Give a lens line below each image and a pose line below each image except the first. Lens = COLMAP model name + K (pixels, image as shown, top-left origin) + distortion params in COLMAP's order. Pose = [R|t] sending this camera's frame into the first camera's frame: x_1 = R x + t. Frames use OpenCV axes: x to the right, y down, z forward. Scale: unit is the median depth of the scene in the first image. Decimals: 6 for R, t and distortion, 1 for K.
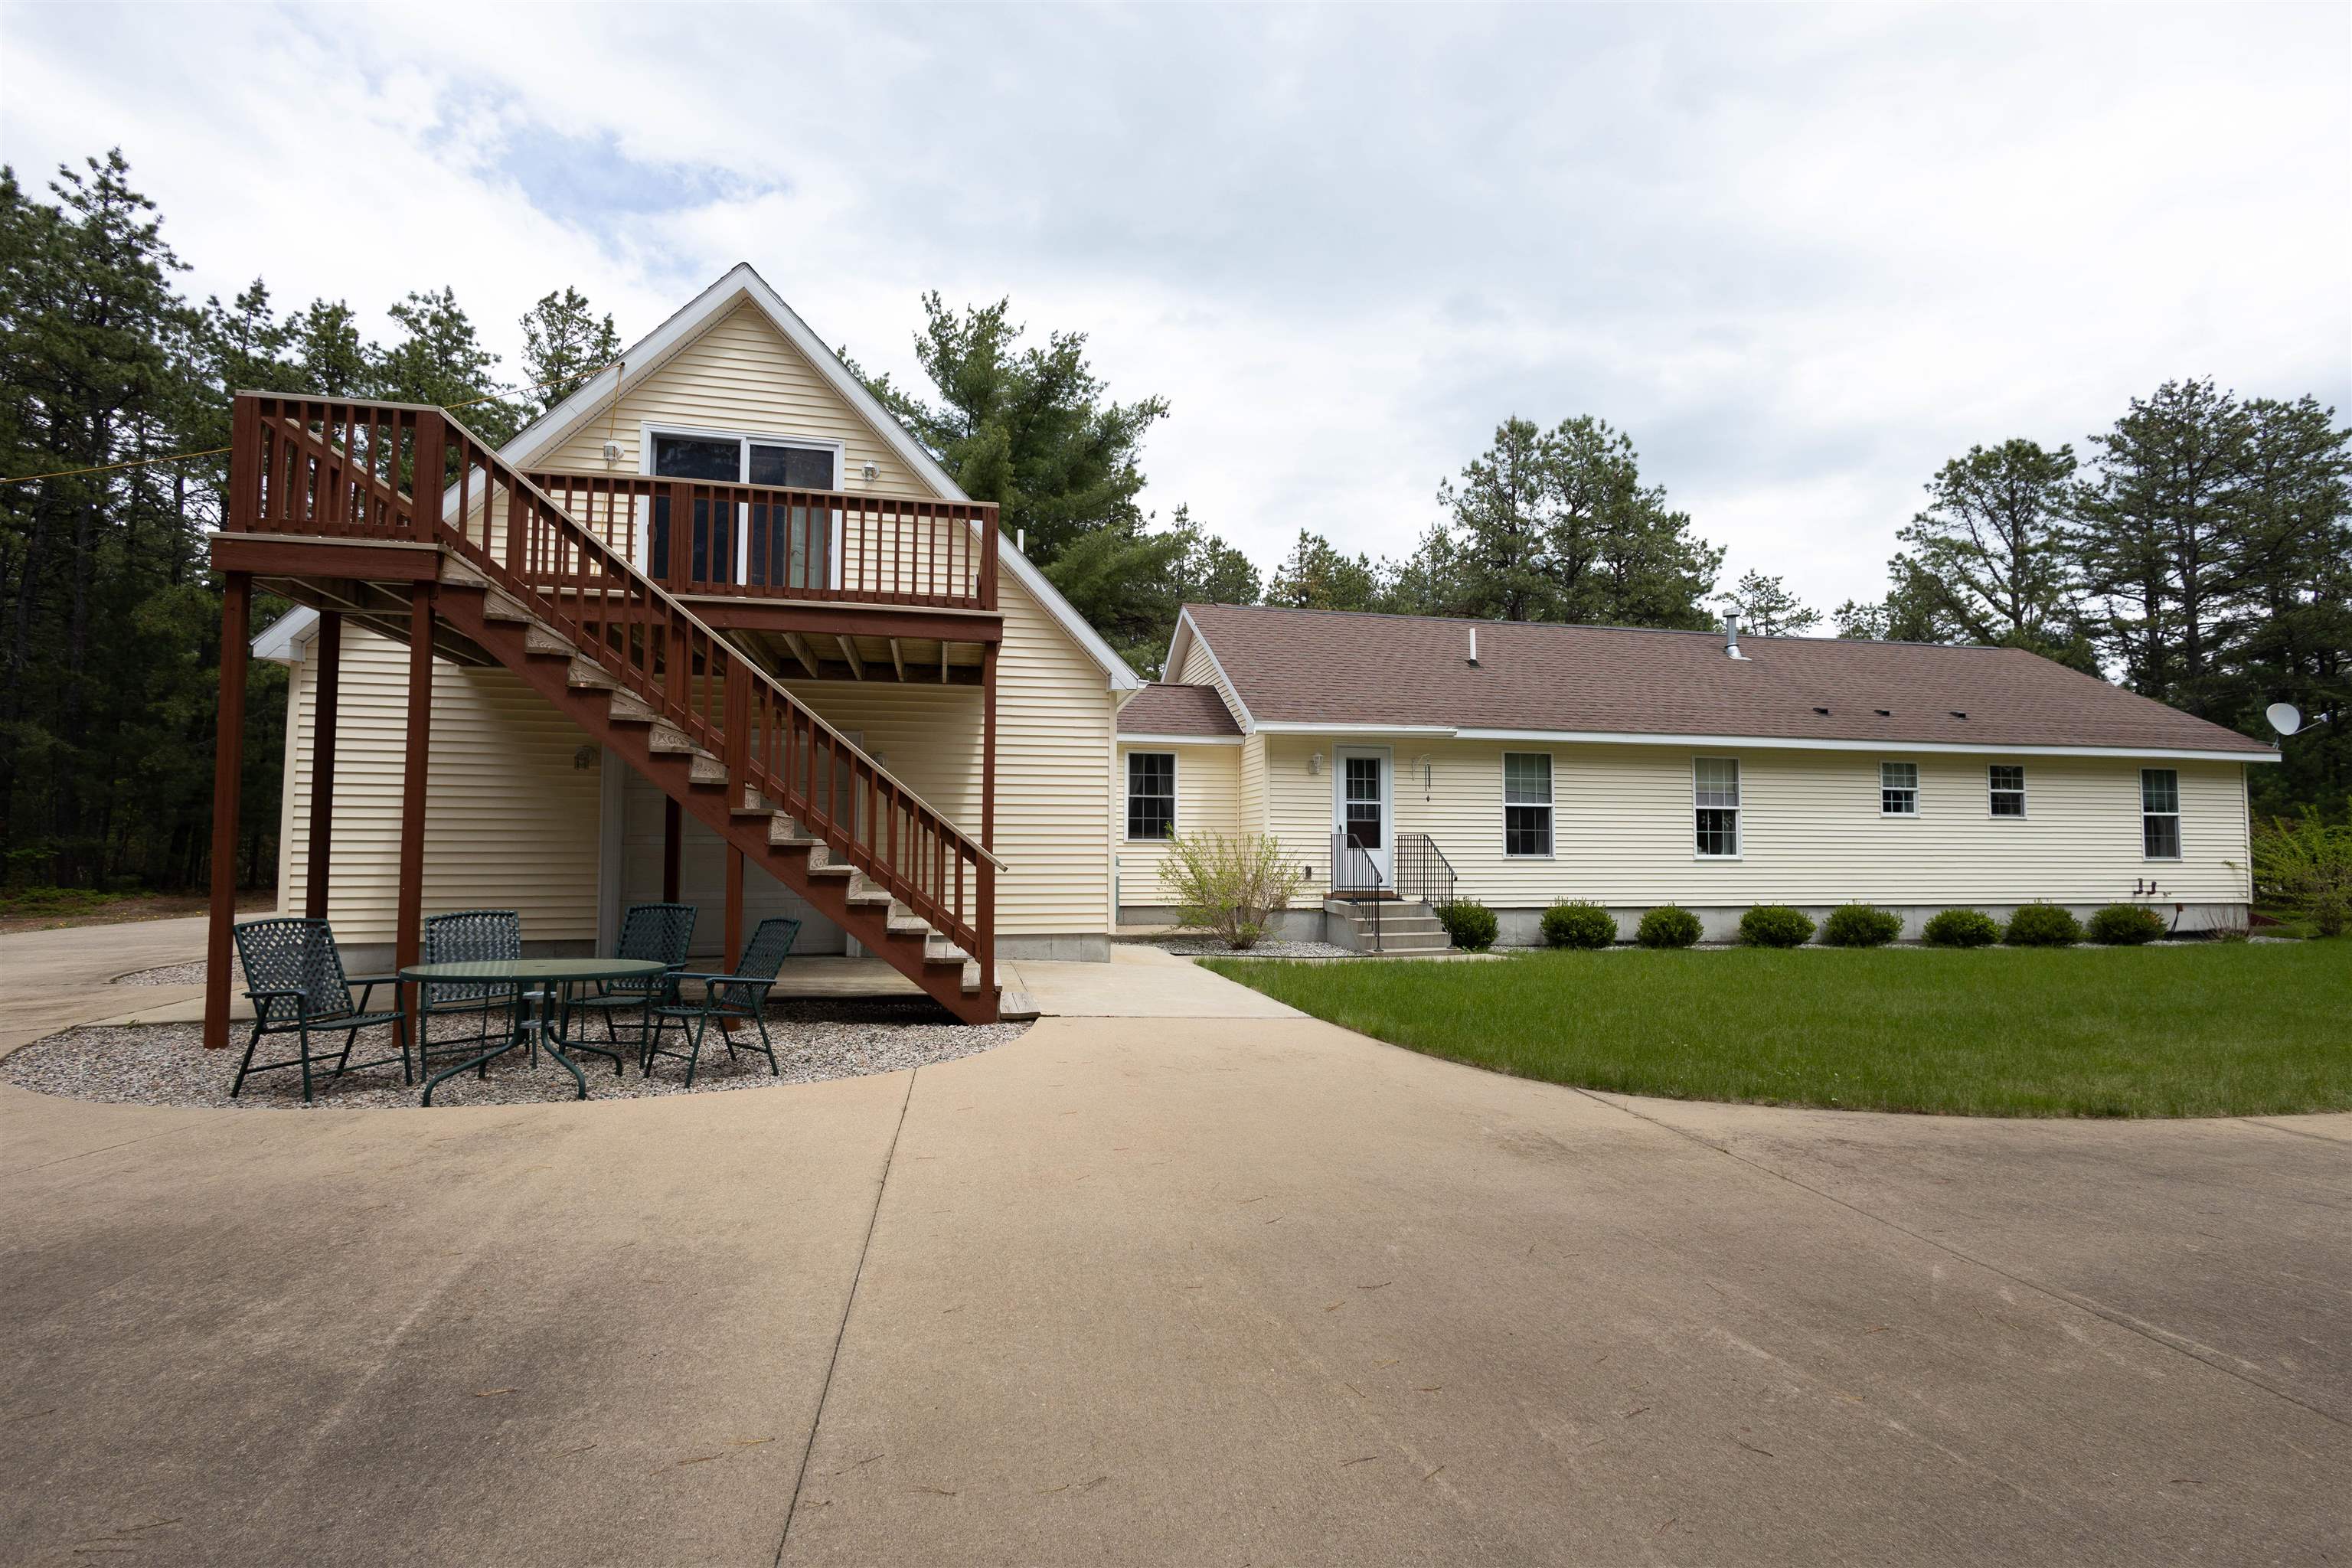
lens RADIAL K [[1098.2, 0, 1182.4], [0, 1098.2, 783.2], [0, 0, 1]] dist [0.011429, -0.001183]
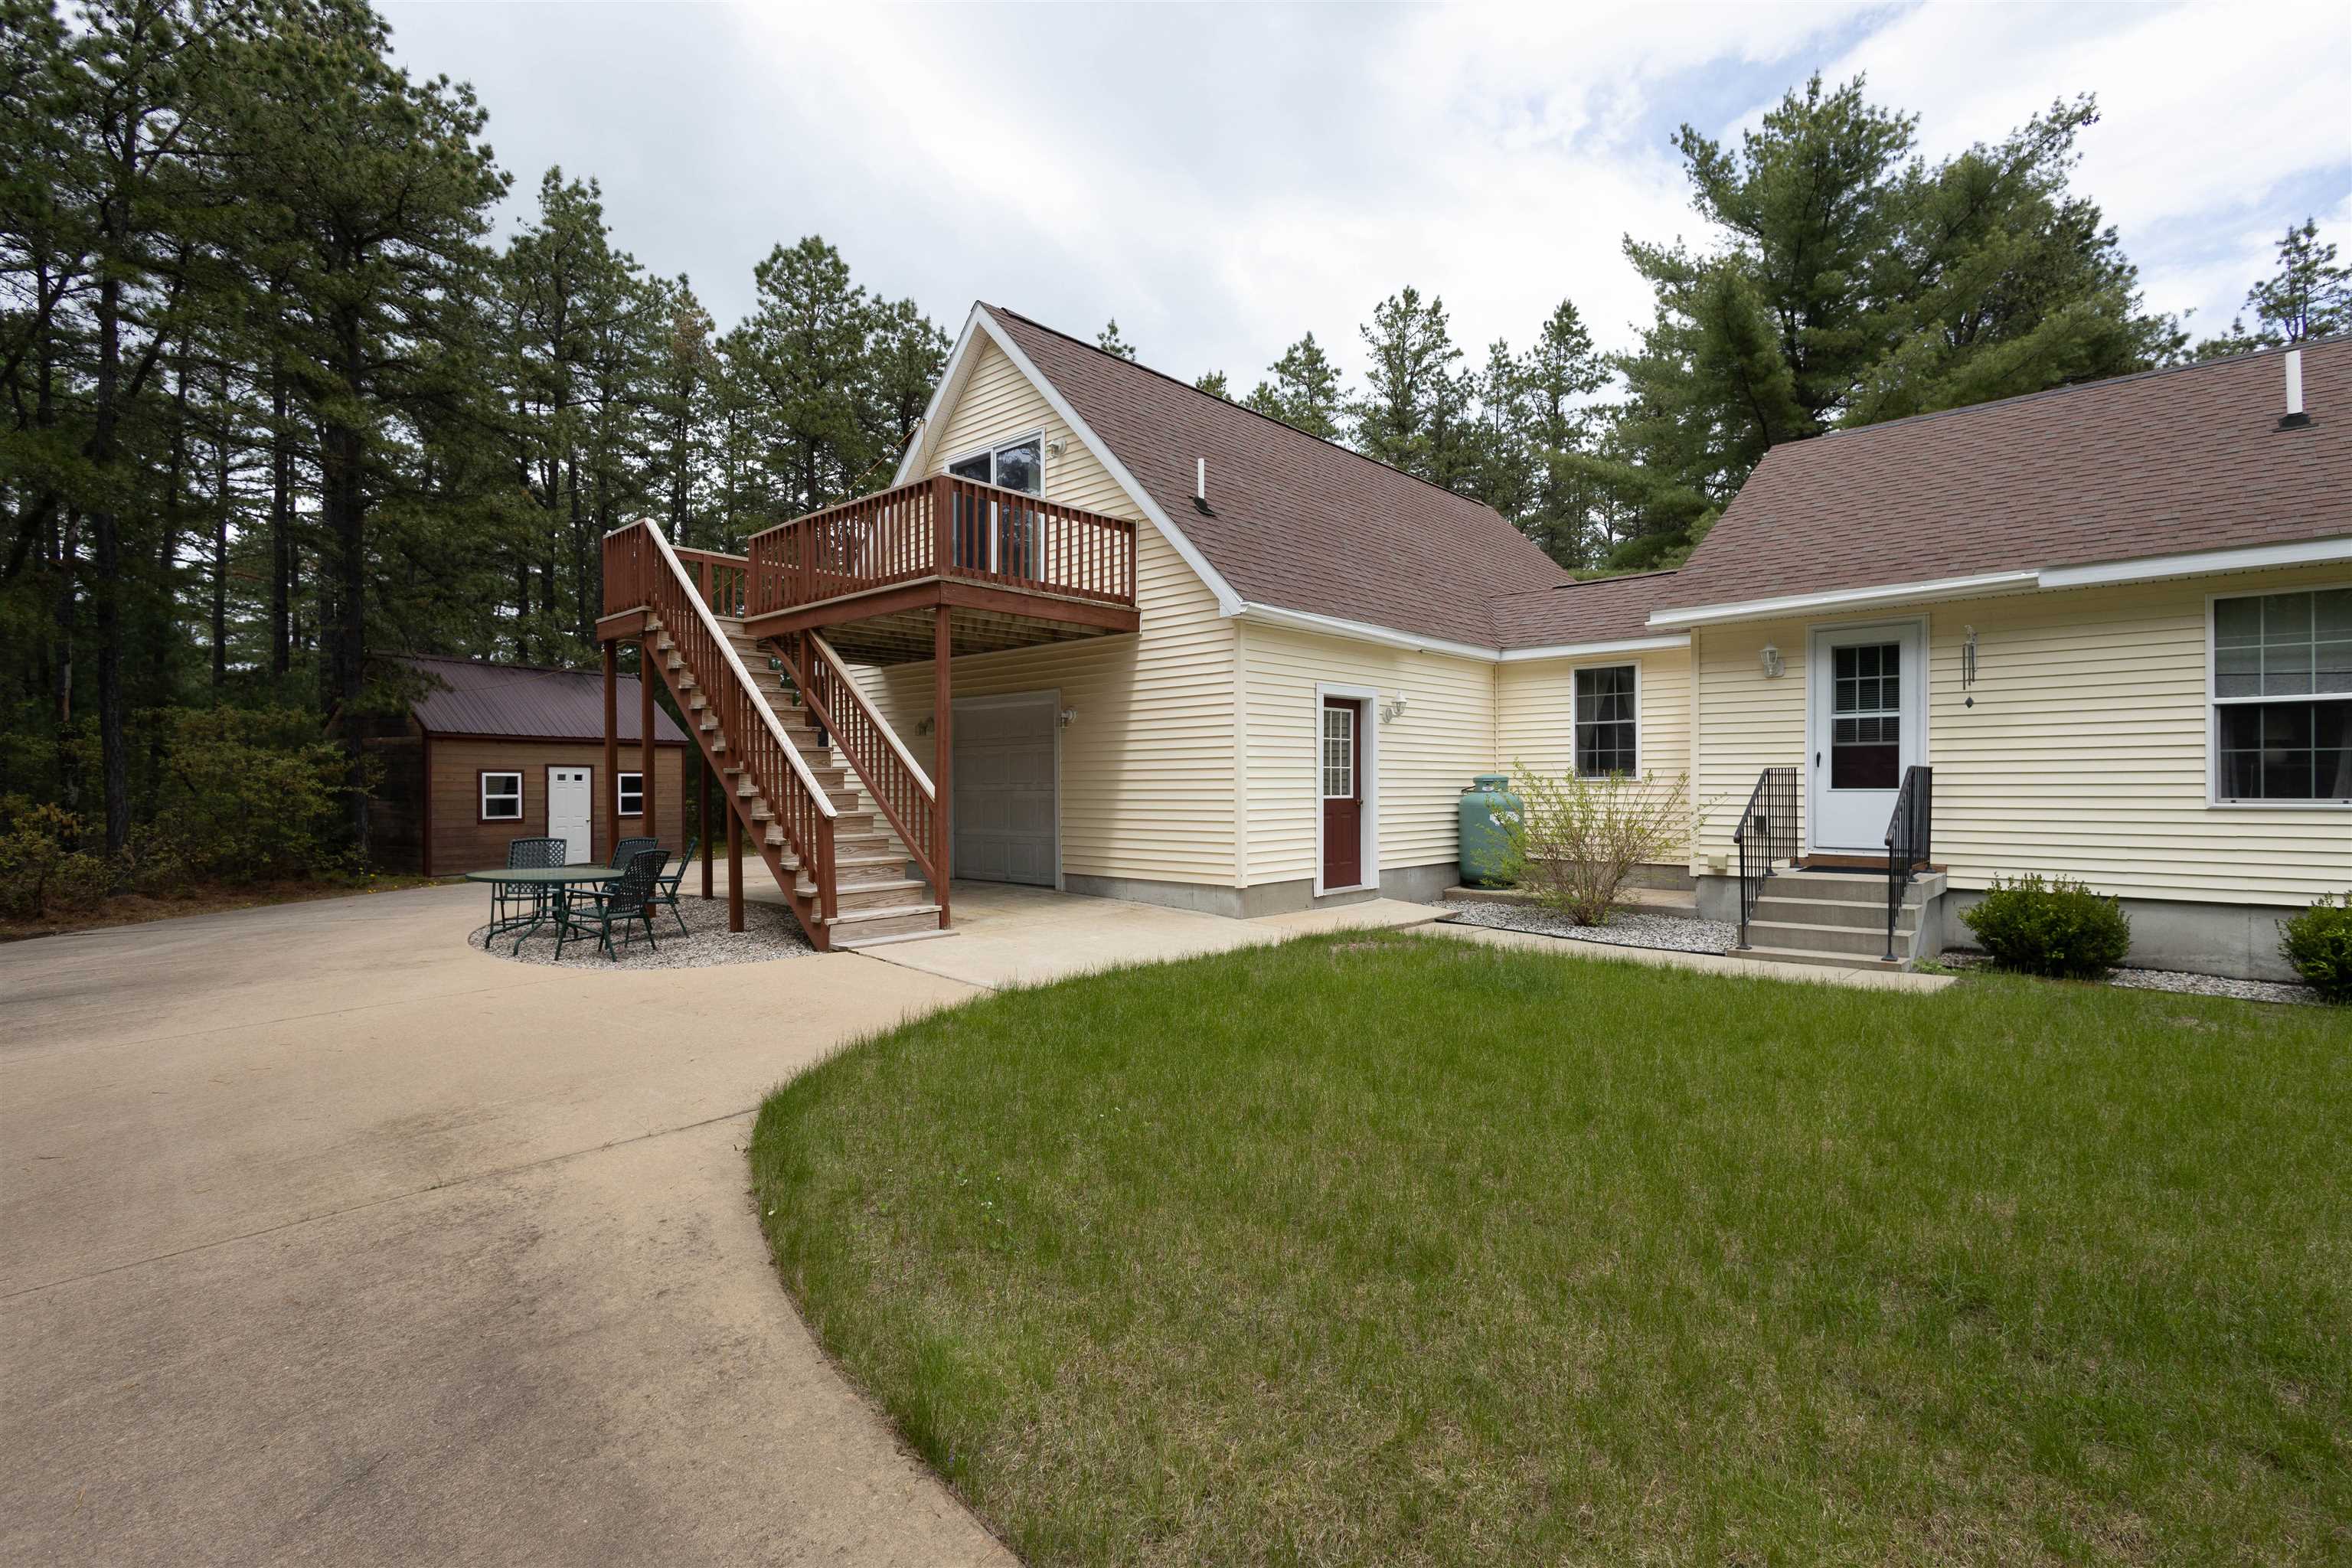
lens RADIAL K [[1098.2, 0, 1180.0], [0, 1098.2, 790.5], [0, 0, 1]] dist [0.011429, -0.001183]
pose [[0.555918, -0.001661, -0.831235, 0.467765], [0.058197, 0.997622, 0.036928, 0.014126], [0.829197, -0.068905, 0.554693, 0.325270]]
